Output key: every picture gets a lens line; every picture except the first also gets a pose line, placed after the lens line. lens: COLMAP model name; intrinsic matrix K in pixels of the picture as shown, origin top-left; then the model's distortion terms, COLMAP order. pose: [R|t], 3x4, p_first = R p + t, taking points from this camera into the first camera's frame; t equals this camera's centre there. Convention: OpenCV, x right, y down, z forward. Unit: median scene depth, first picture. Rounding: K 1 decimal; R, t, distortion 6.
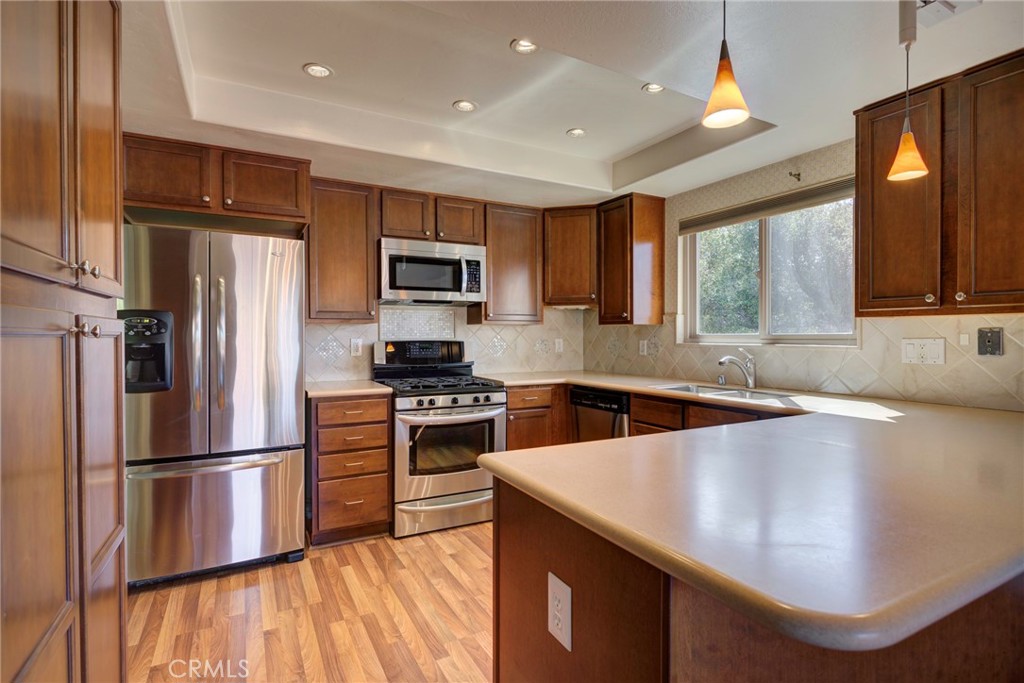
lens RADIAL K [[499.7, 0, 511.9], [0, 499.7, 340.3], [0, 0, 1]] dist [-0.009123, 0.005093]
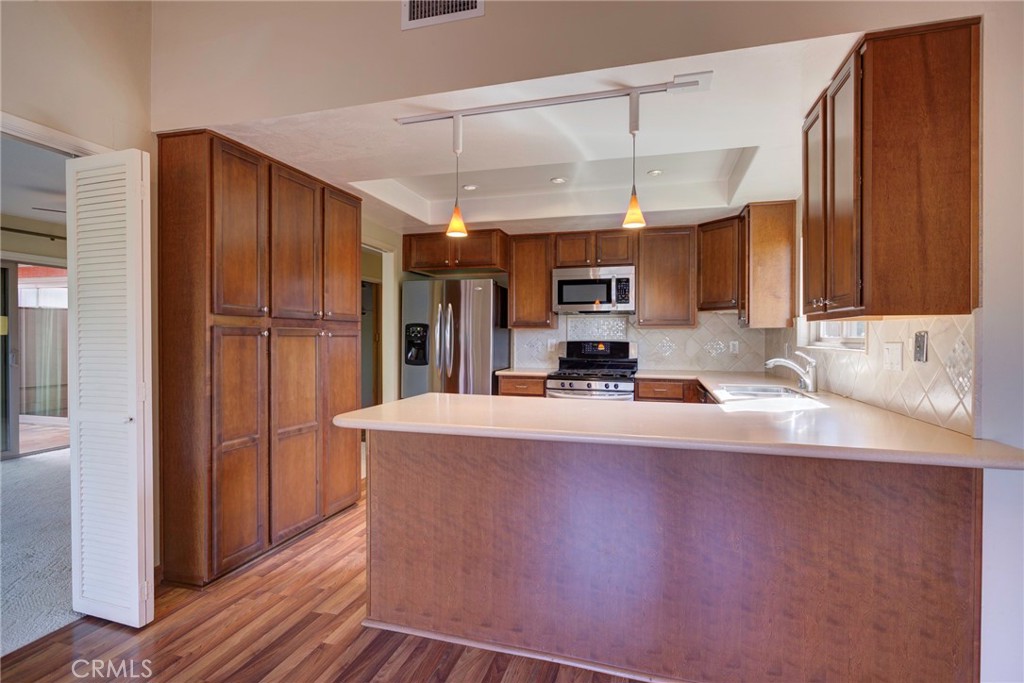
lens RADIAL K [[499.7, 0, 511.9], [0, 499.7, 340.3], [0, 0, 1]] dist [-0.009123, 0.005093]
pose [[0.712513, 0.010168, -0.701585, 0.626752], [-0.012022, 0.999925, 0.002283, -0.001822], [0.701556, 0.006808, 0.712582, -0.102769]]
